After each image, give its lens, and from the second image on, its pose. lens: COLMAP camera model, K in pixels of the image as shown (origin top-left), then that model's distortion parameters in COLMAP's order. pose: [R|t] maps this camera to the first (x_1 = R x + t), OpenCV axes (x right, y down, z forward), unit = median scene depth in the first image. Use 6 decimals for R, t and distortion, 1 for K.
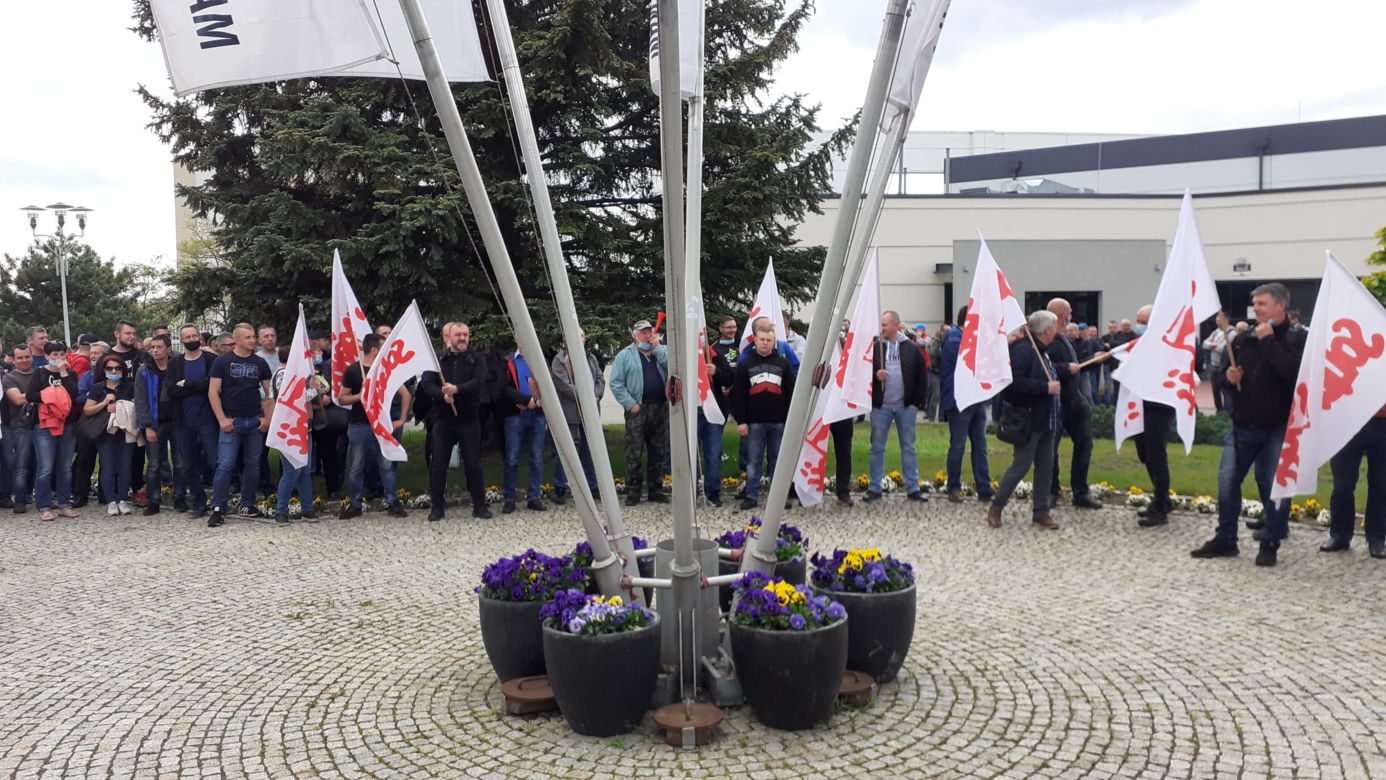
lens RADIAL K [[1109.7, 0, 693.0], [0, 1109.7, 390.0], [0, 0, 1]] dist [0.000520, -0.000647]
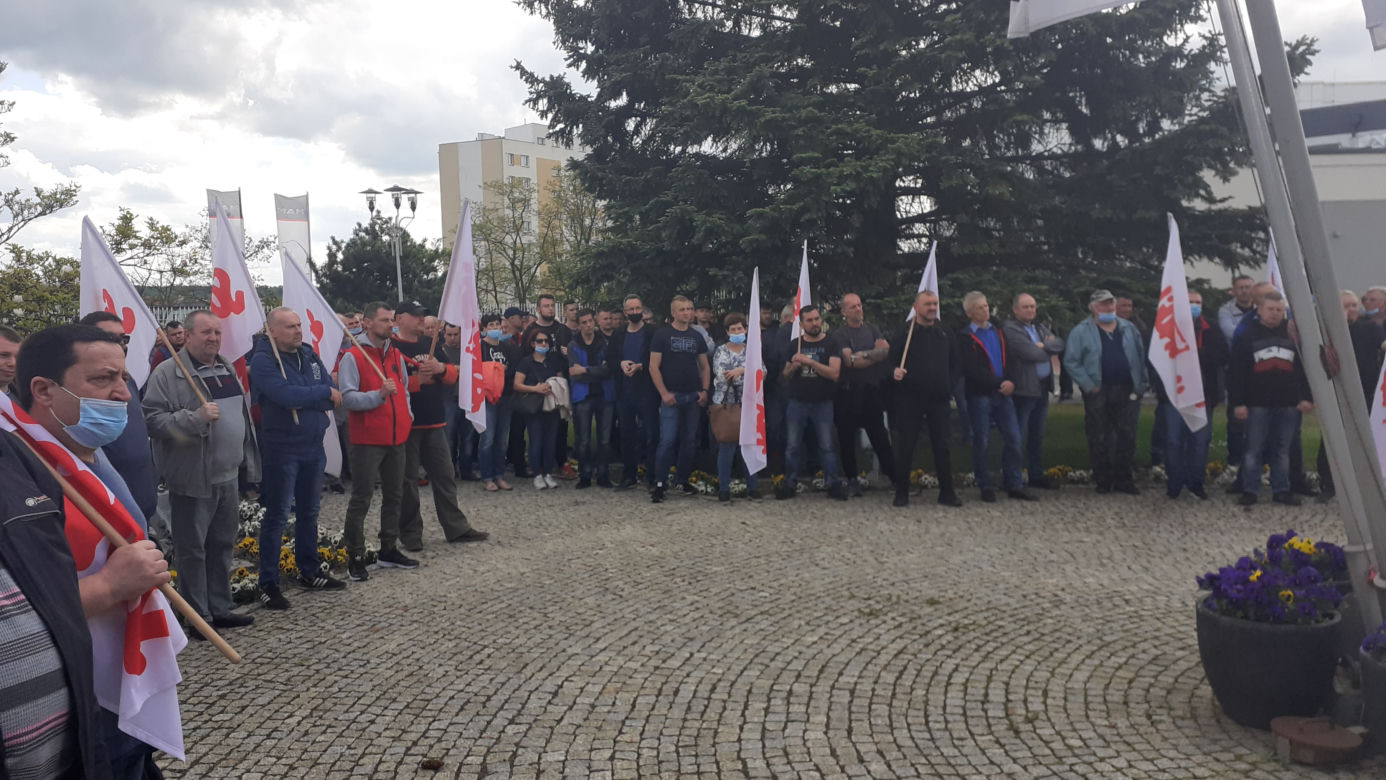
lens RADIAL K [[1110.7, 0, 693.0], [0, 1110.7, 390.0], [0, 0, 1]] dist [0.127974, -0.291359]
pose [[0.978075, 0.010028, -0.208012, -0.176507], [-0.006056, 0.999787, 0.019726, 0.002998], [0.208165, -0.018034, 0.977927, 0.046069]]
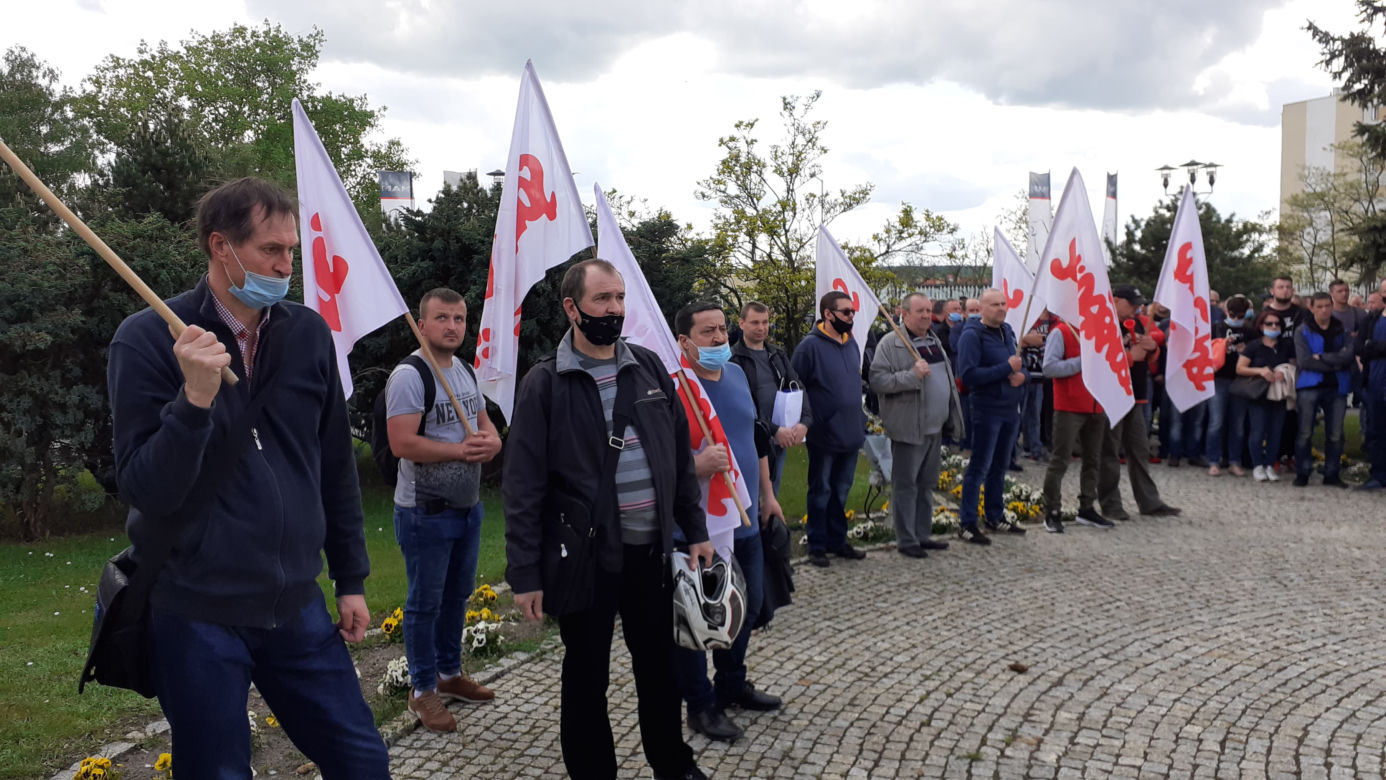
lens RADIAL K [[1141.3, 0, 693.3], [0, 1141.3, 388.7], [0, 0, 1]] dist [-0.006488, 0.004185]
pose [[0.621655, 0.069170, -0.780231, -0.076152], [-0.043372, 0.997605, 0.053884, 0.003766], [0.782089, 0.000343, 0.623166, 0.005472]]
